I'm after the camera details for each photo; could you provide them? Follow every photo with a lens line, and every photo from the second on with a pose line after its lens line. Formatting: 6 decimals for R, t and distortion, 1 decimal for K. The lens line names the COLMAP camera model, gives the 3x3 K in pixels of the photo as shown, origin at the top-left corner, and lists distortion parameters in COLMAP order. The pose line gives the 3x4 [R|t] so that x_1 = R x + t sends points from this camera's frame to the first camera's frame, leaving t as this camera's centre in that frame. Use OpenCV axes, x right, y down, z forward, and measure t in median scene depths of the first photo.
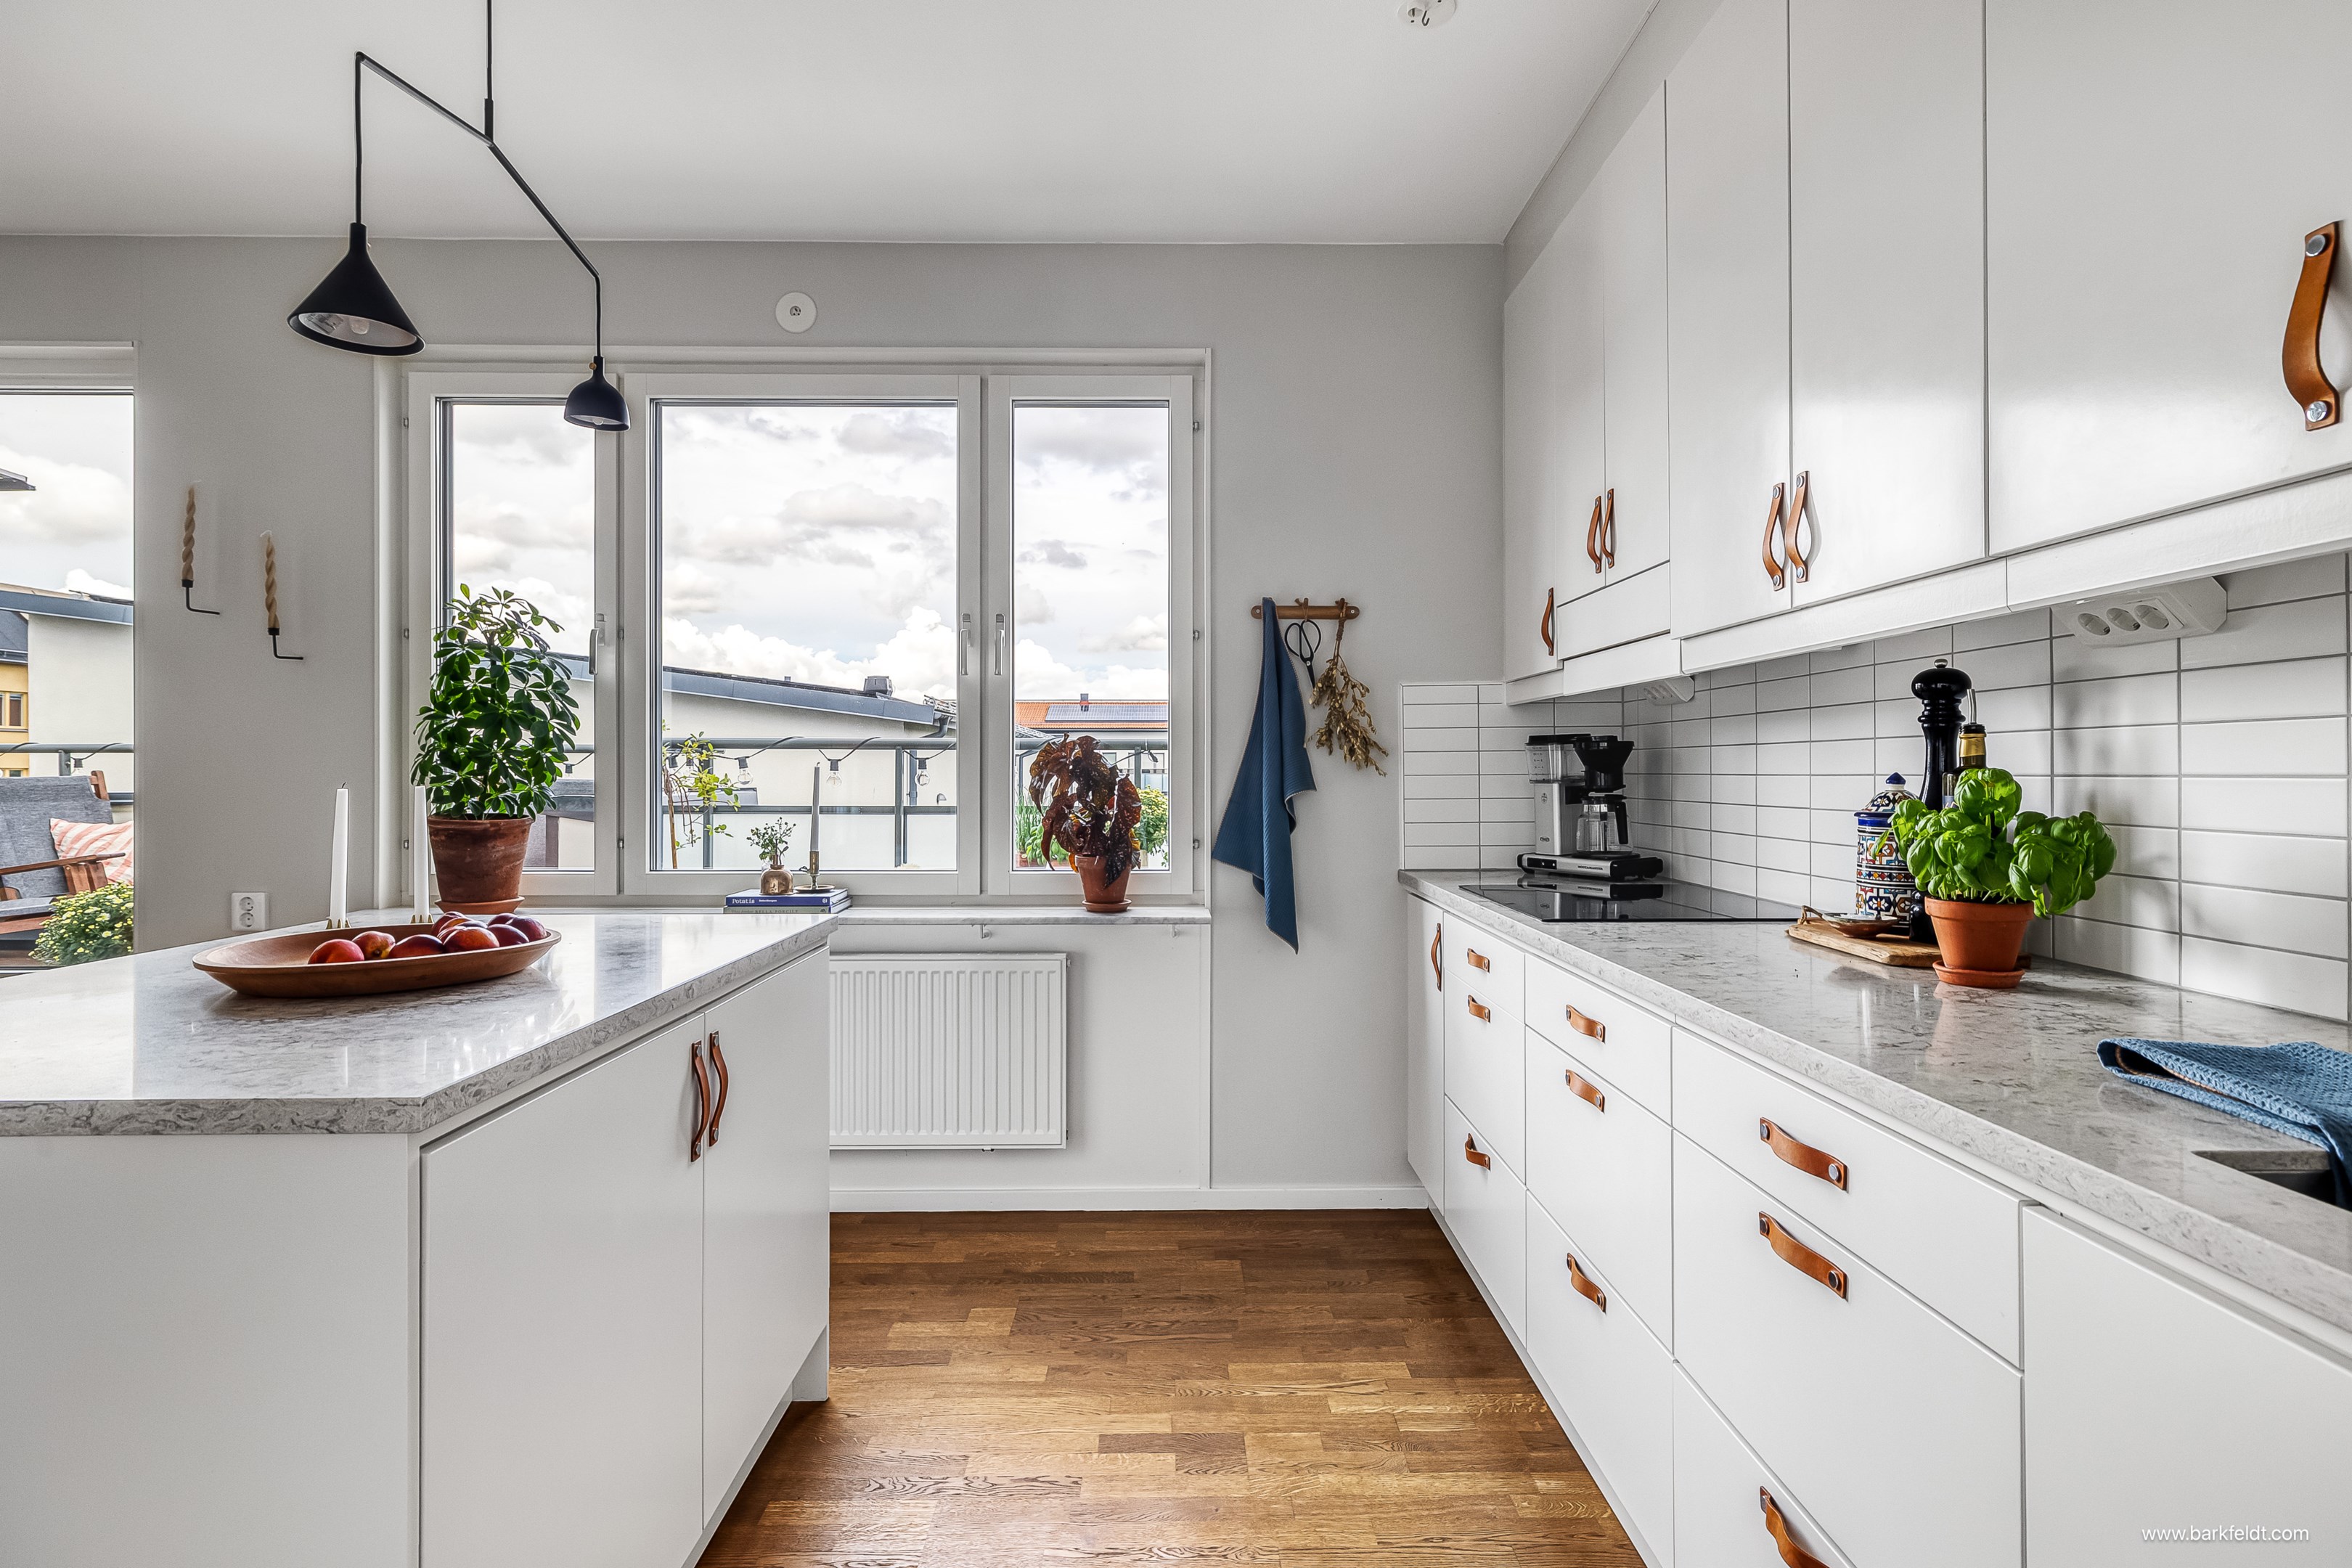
lens RADIAL K [[1177.2, 0, 1178.8], [0, 1177.2, 768.6], [0, 0, 1]] dist [0.002569, 0.000405]
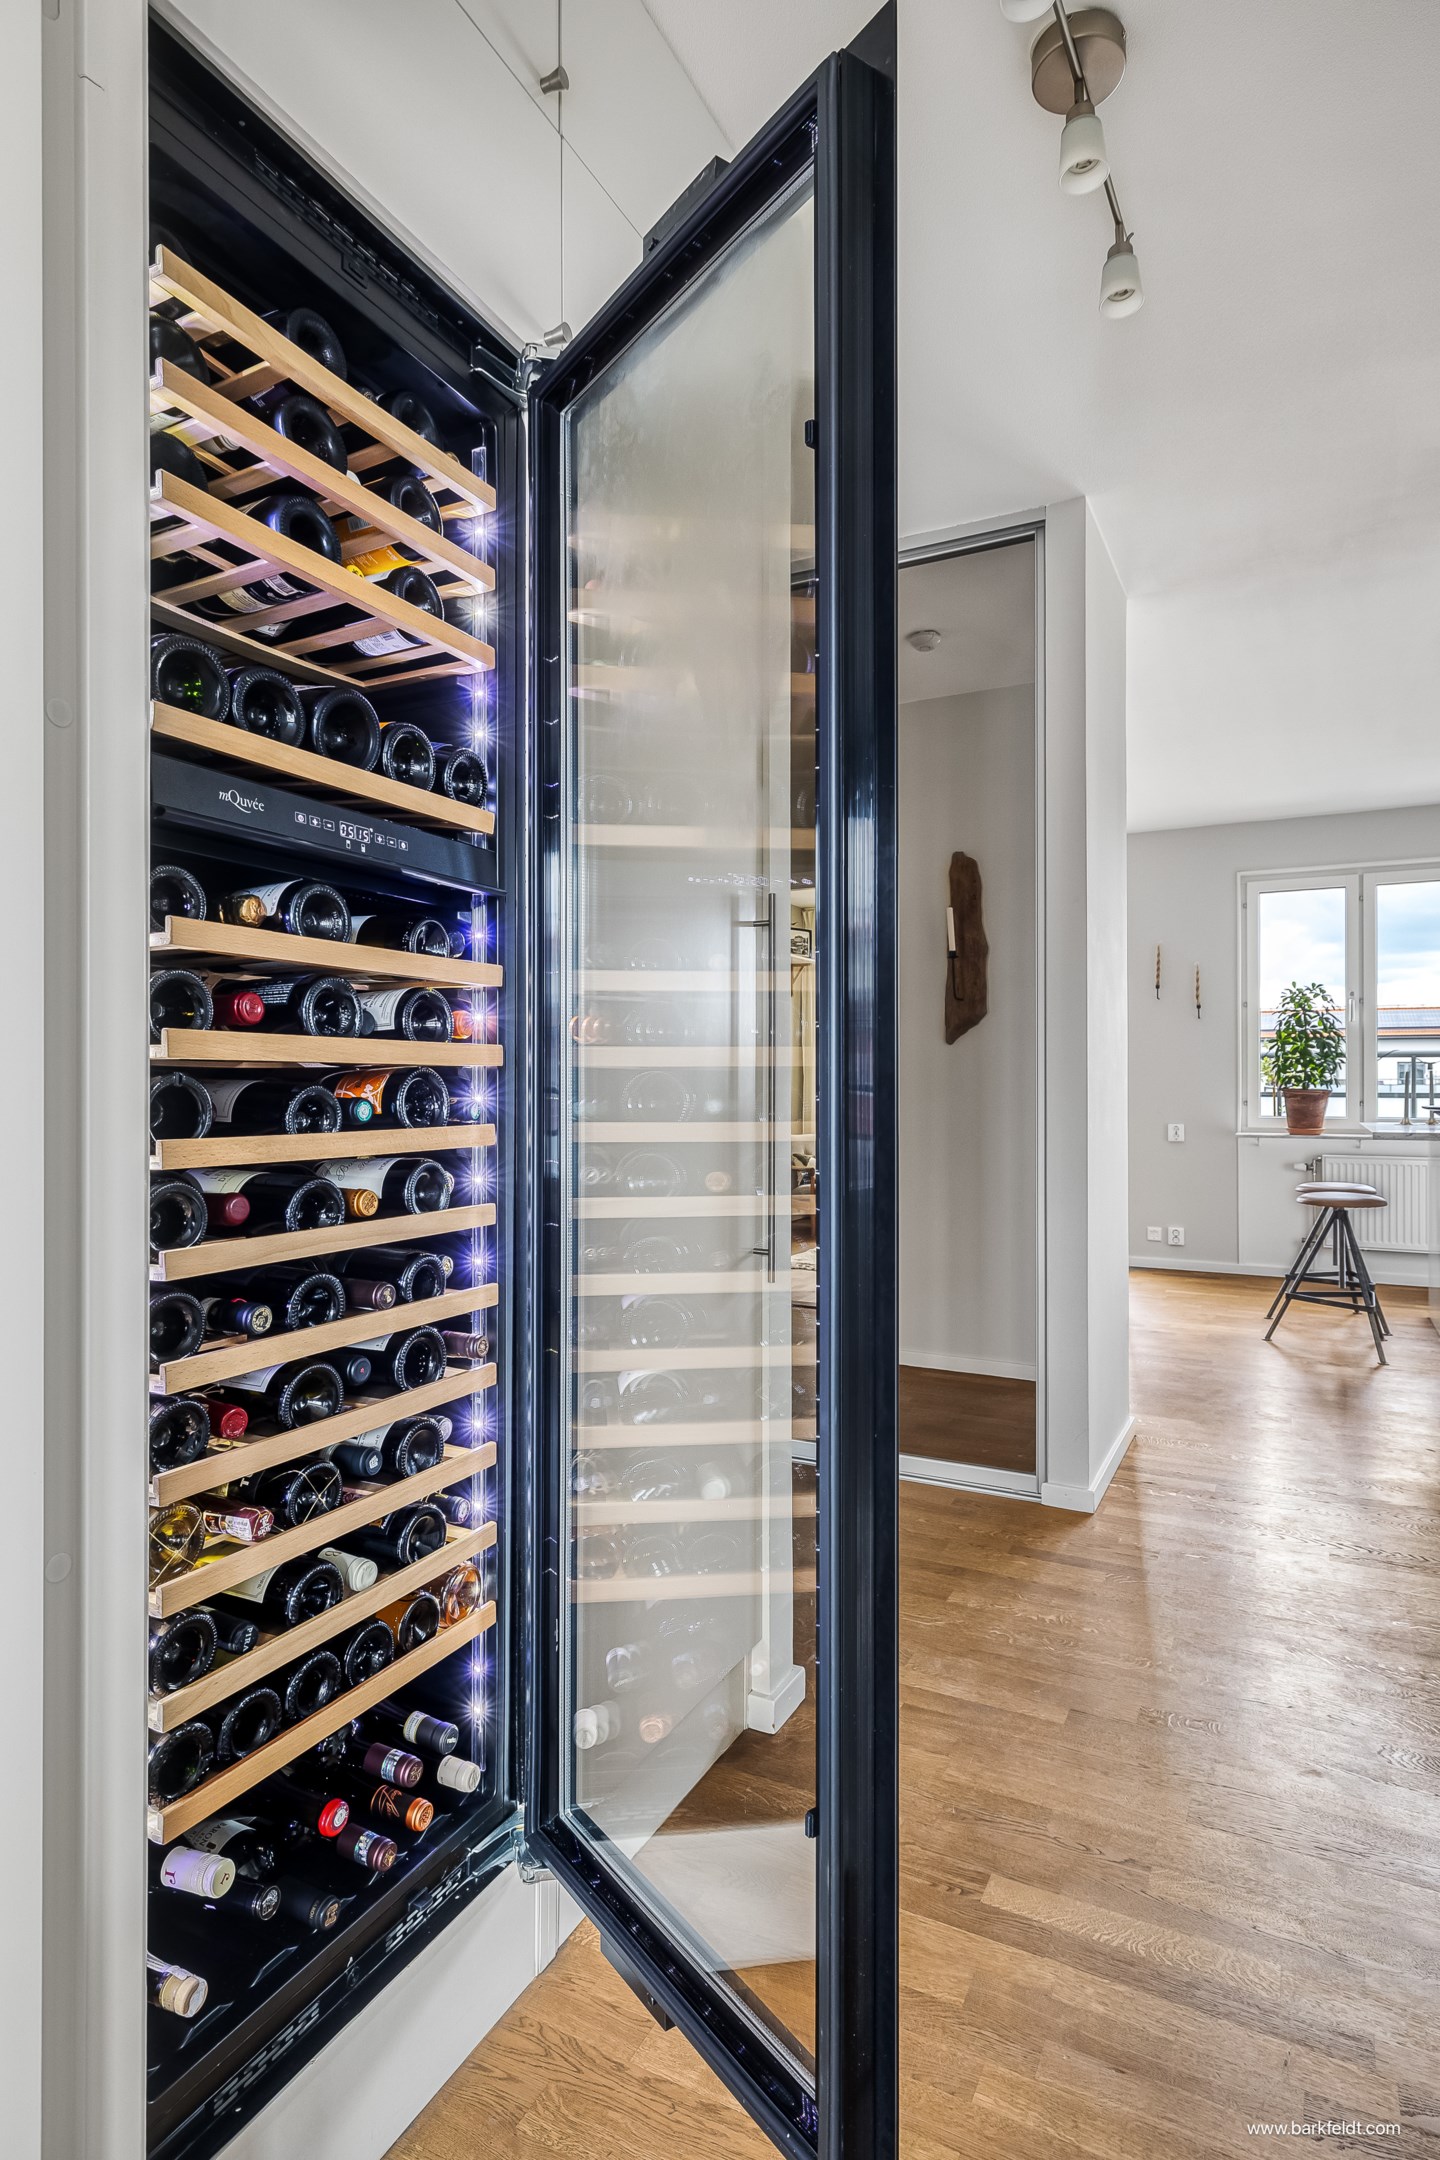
lens RADIAL K [[1183.1, 0, 682.4], [0, 1183.1, 1077.8], [0, 0, 1]] dist [0.005526, -0.000558]
pose [[0.877386, -0.002345, -0.479780, -0.549167], [0.001599, 0.999997, -0.001964, 0.021287], [0.479783, 0.000956, 0.877386, -1.432012]]
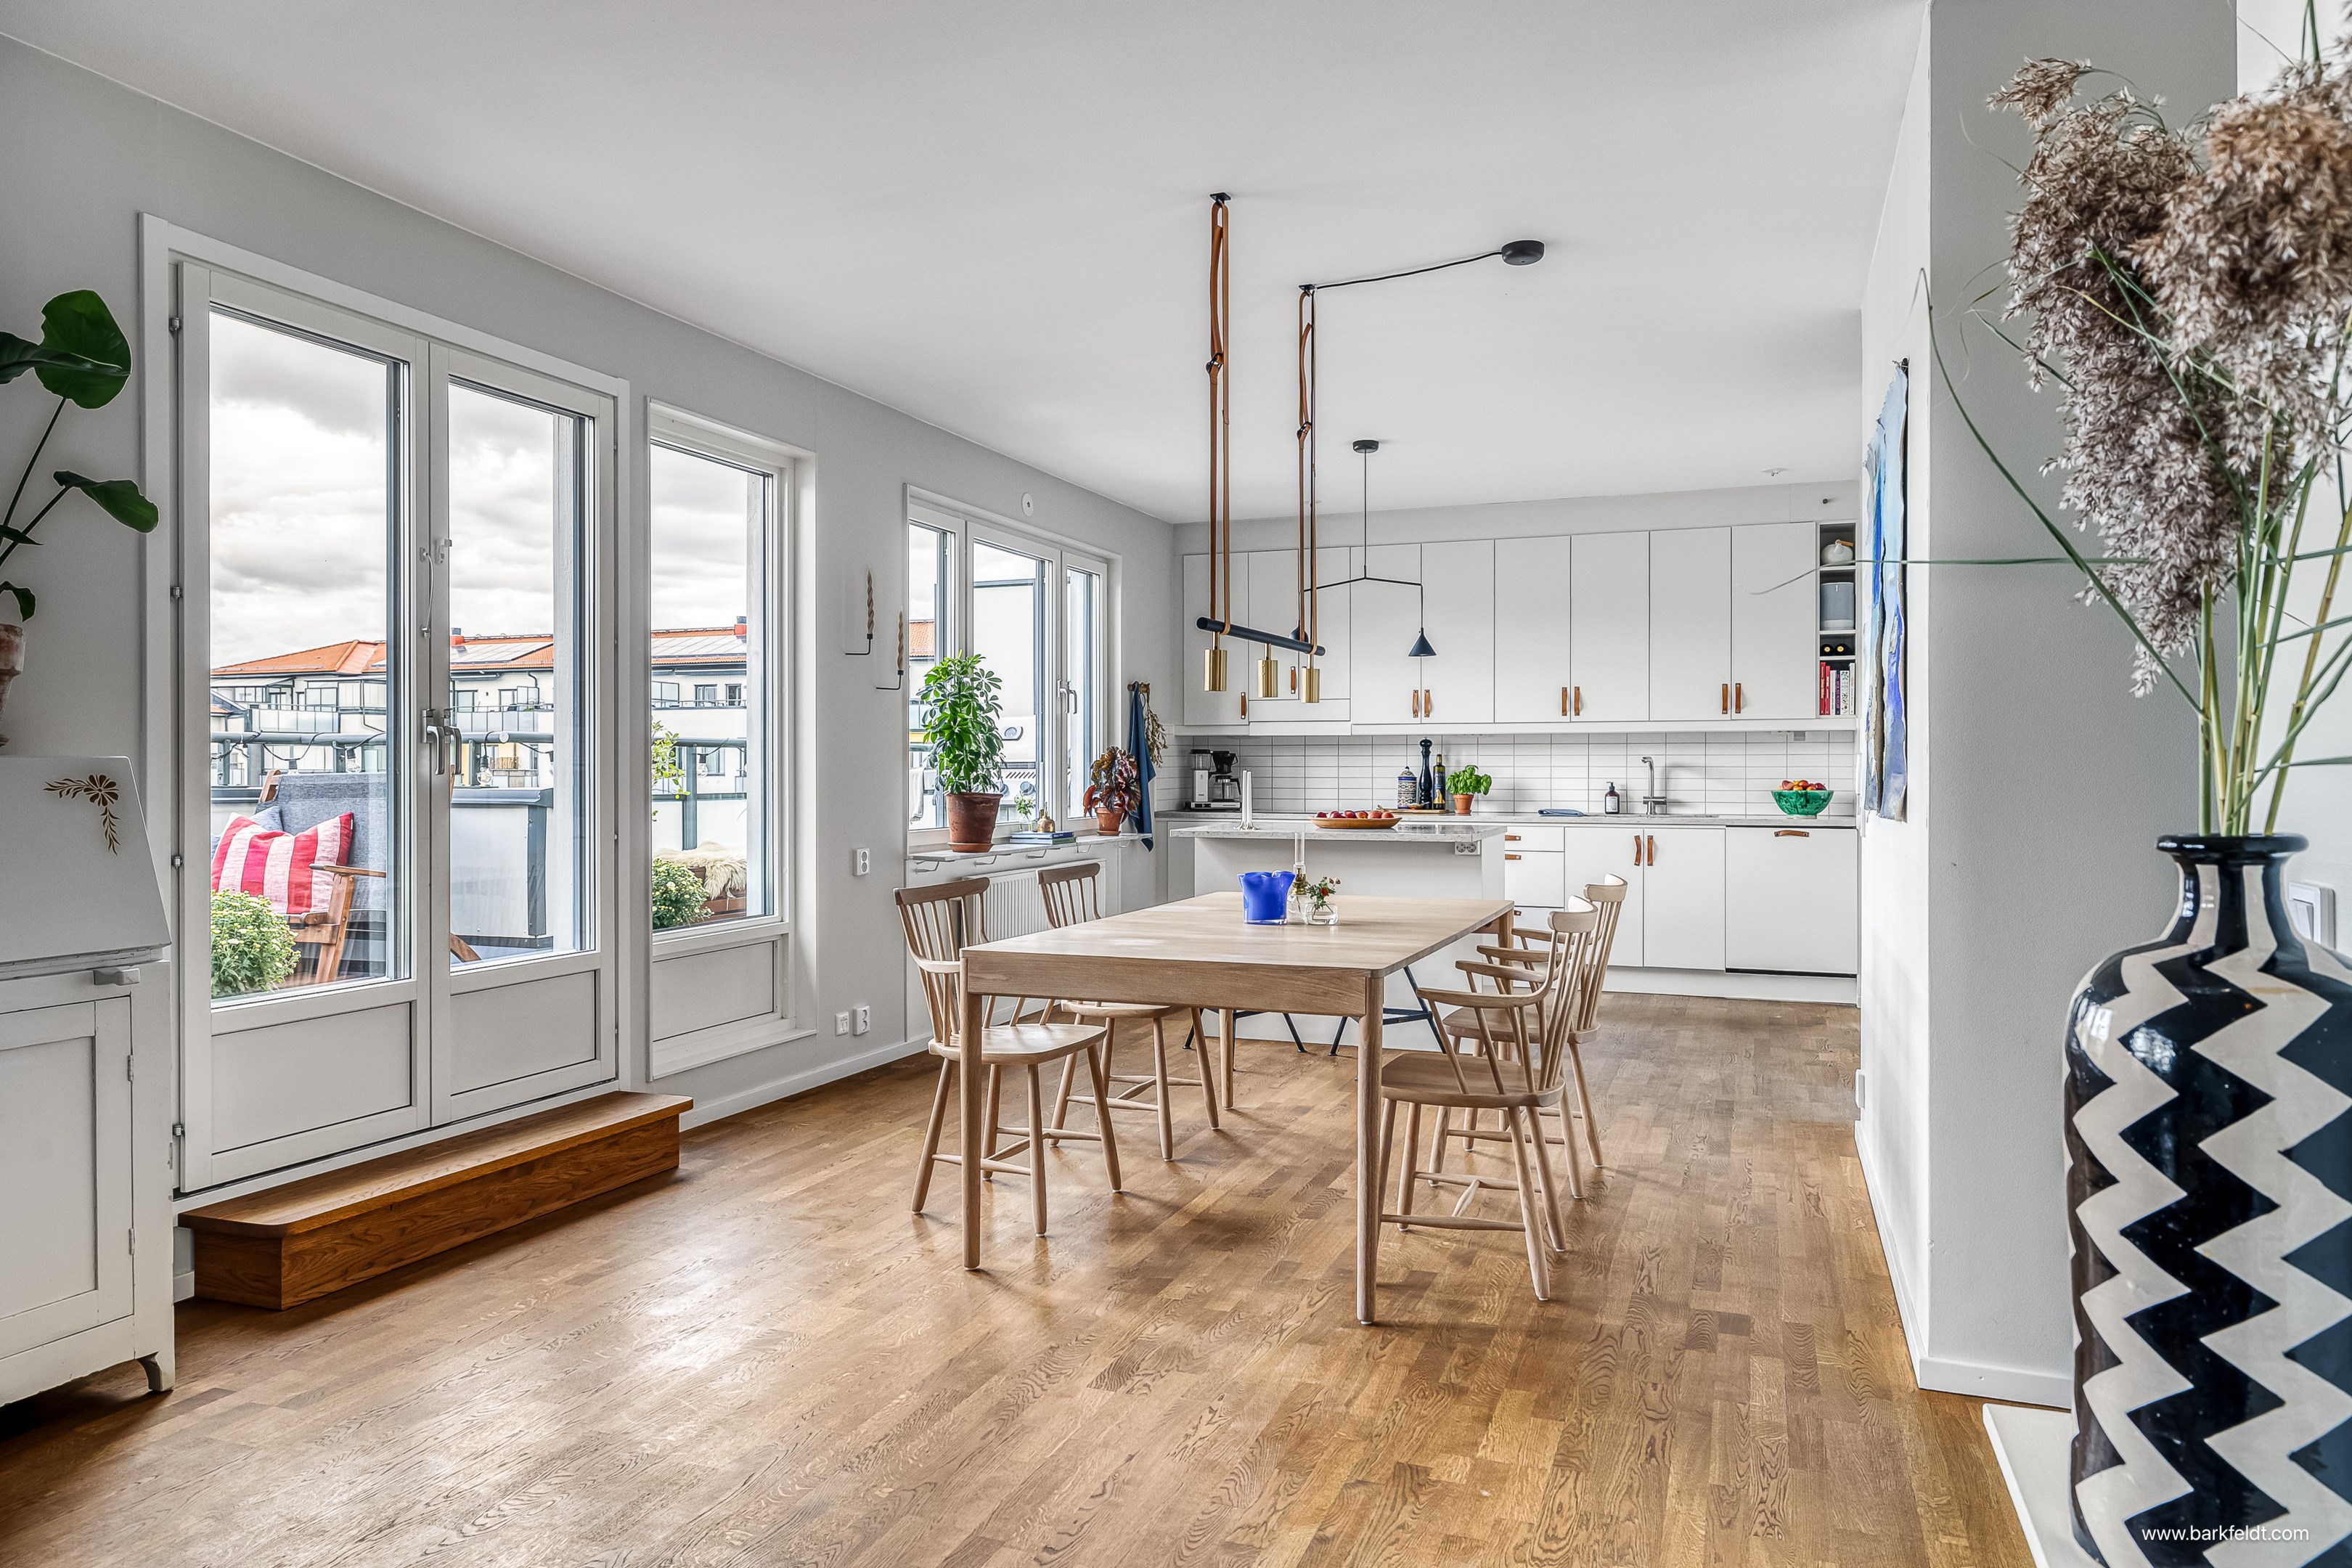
lens RADIAL K [[1505.7, 0, 1182.9], [0, 1505.7, 779.0], [0, 0, 1]] dist [-0.001944, 0.000658]
pose [[0.367104, -0.007195, 0.930152, -2.420653], [-0.003281, 0.999954, 0.009030, 0.002054], [-0.930174, -0.006367, 0.367063, -0.047115]]
